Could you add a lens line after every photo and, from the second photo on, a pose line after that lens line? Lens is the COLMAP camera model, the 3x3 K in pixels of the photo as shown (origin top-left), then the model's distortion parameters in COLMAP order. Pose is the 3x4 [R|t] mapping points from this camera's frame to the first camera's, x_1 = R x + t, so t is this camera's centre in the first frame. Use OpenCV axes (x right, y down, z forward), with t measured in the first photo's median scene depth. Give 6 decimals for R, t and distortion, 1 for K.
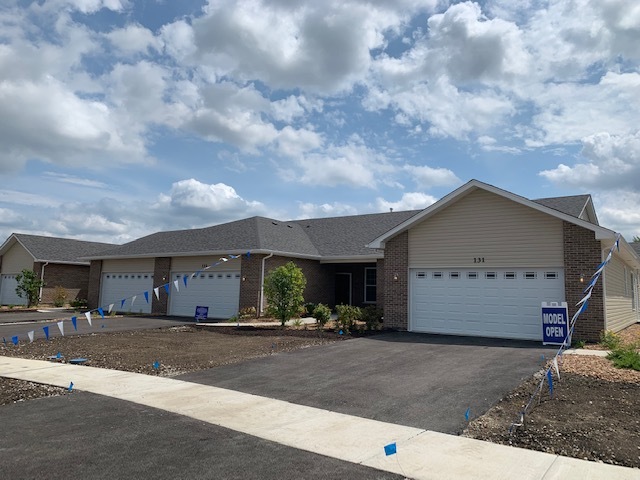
lens RADIAL K [[512.4, 0, 320.0], [0, 512.4, 240.0], [0, 0, 1]] dist [0.113545, -0.004869]
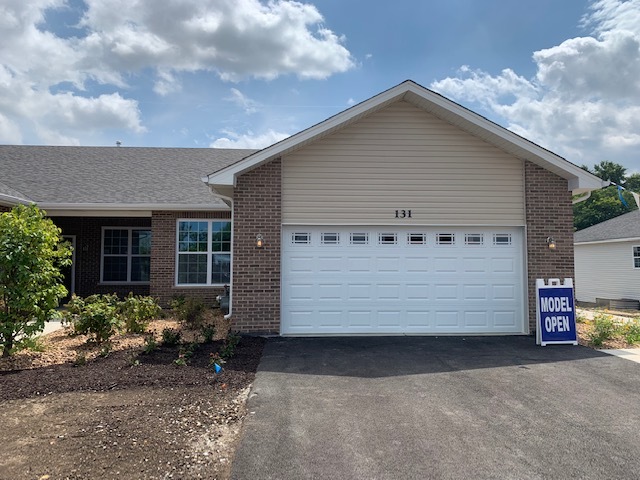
lens RADIAL K [[499.1, 0, 320.0], [0, 499.1, 240.0], [0, 0, 1]] dist [0.024358, -0.000095]
pose [[0.771762, 0.009349, 0.635843, -0.153724], [-0.051201, 0.997559, 0.047477, 0.046377], [-0.633847, -0.069197, 0.770357, 0.599800]]
